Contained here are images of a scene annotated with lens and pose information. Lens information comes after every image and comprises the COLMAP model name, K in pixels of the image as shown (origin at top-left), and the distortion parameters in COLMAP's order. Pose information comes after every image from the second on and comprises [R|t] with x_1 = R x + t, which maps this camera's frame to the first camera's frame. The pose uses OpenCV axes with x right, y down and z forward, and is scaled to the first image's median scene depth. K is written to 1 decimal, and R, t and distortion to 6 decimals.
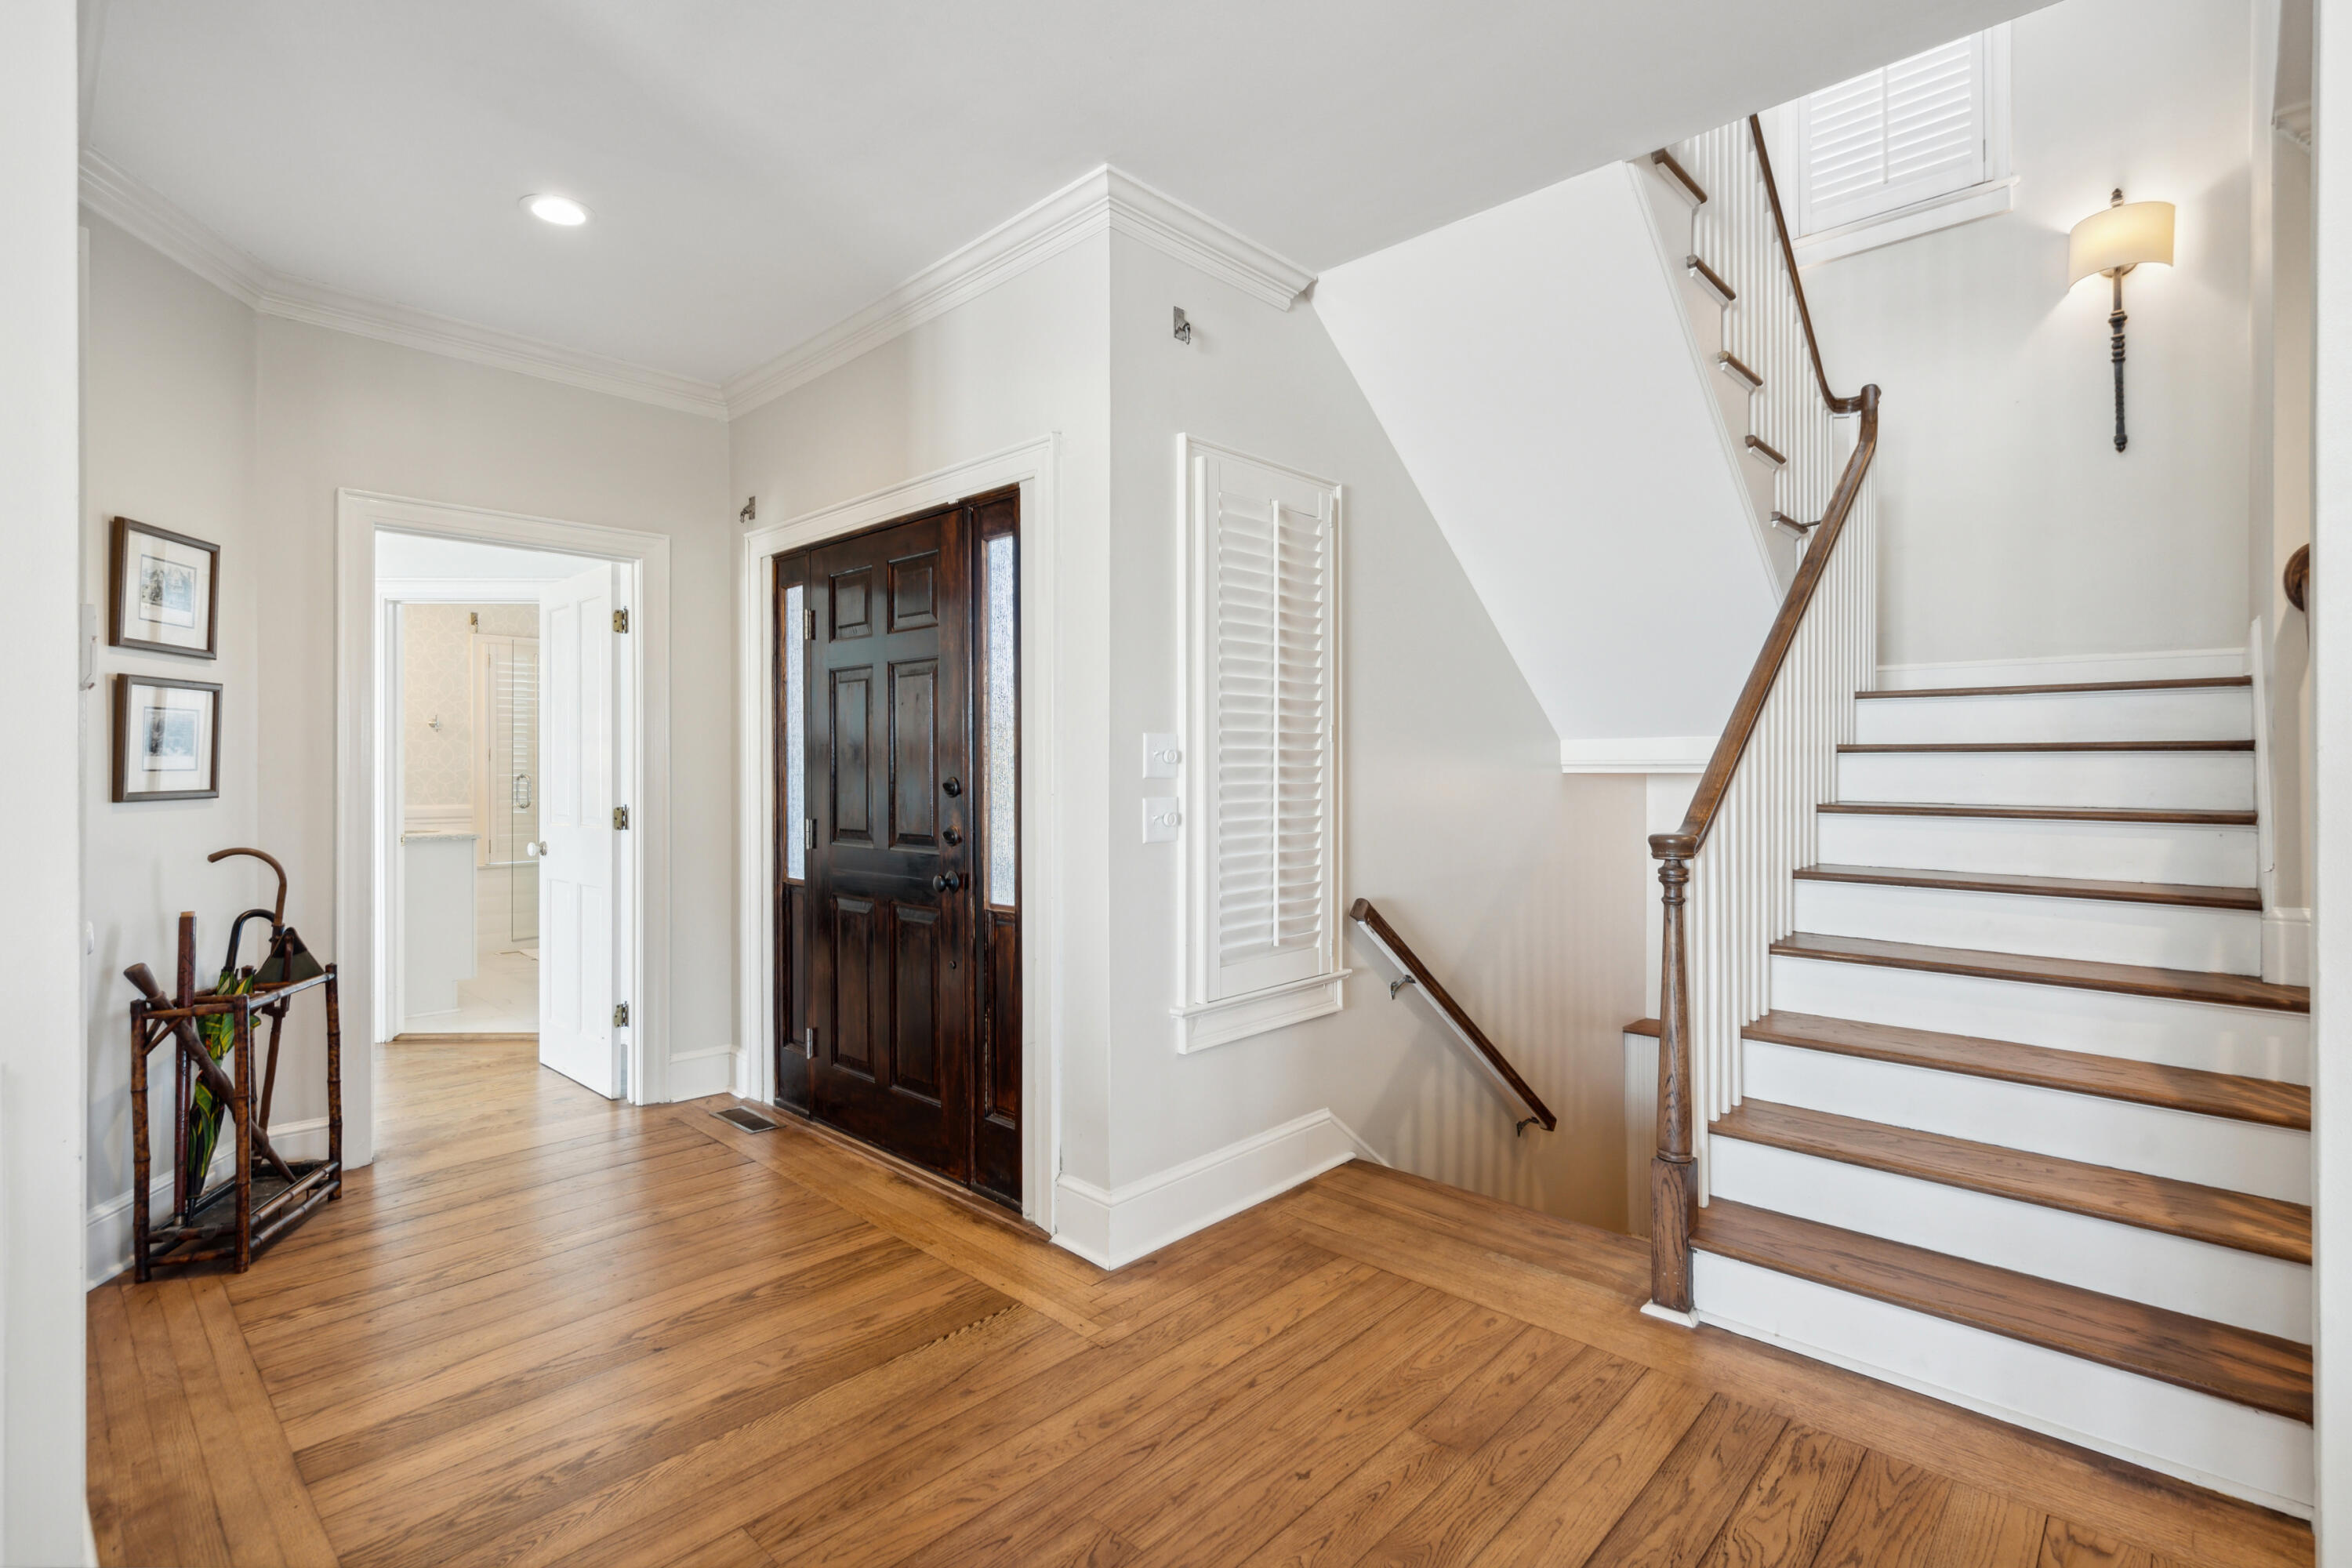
lens RADIAL K [[1084.2, 0, 1176.0], [0, 1084.2, 784.0], [0, 0, 1]] dist [0.003829, 0.001236]
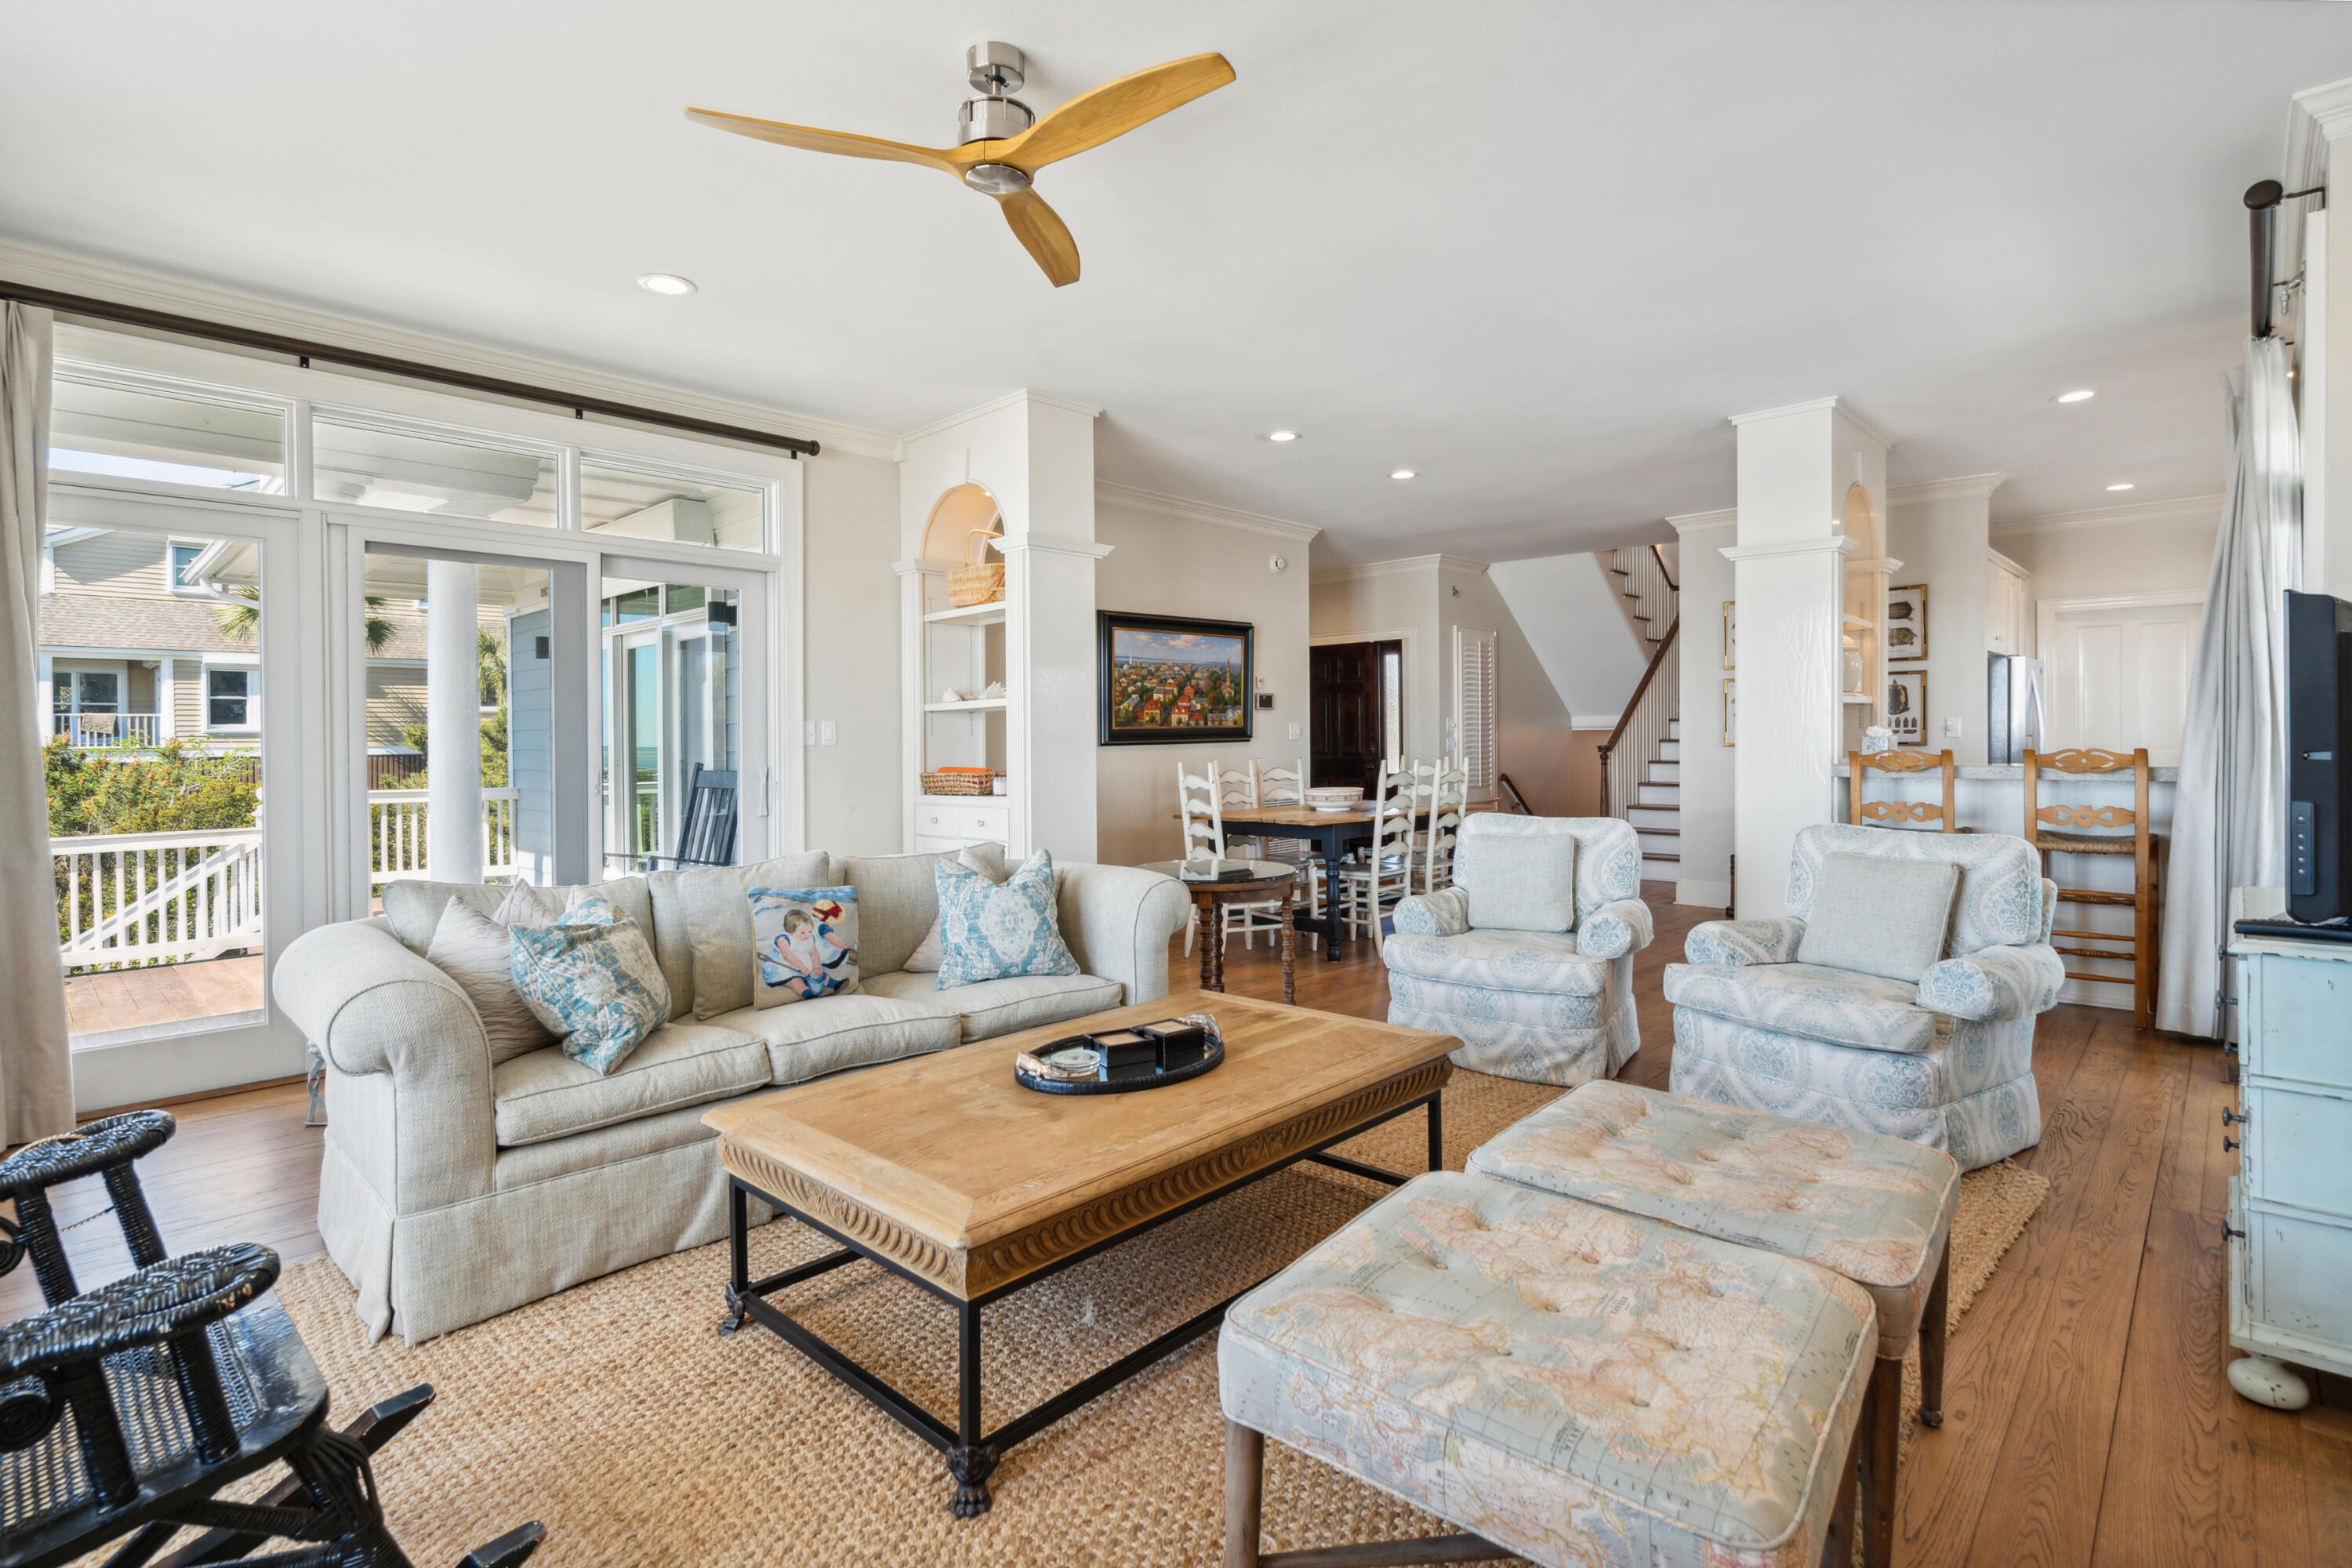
lens RADIAL K [[1111.8, 0, 1164.8], [0, 1111.8, 738.5], [0, 0, 1]] dist [-0.001020, -0.000072]
pose [[0.999980, -0.004544, 0.004369, -0.863306], [0.004555, 0.999986, -0.002538, 0.019500], [-0.004358, 0.002558, 0.999987, -2.271722]]
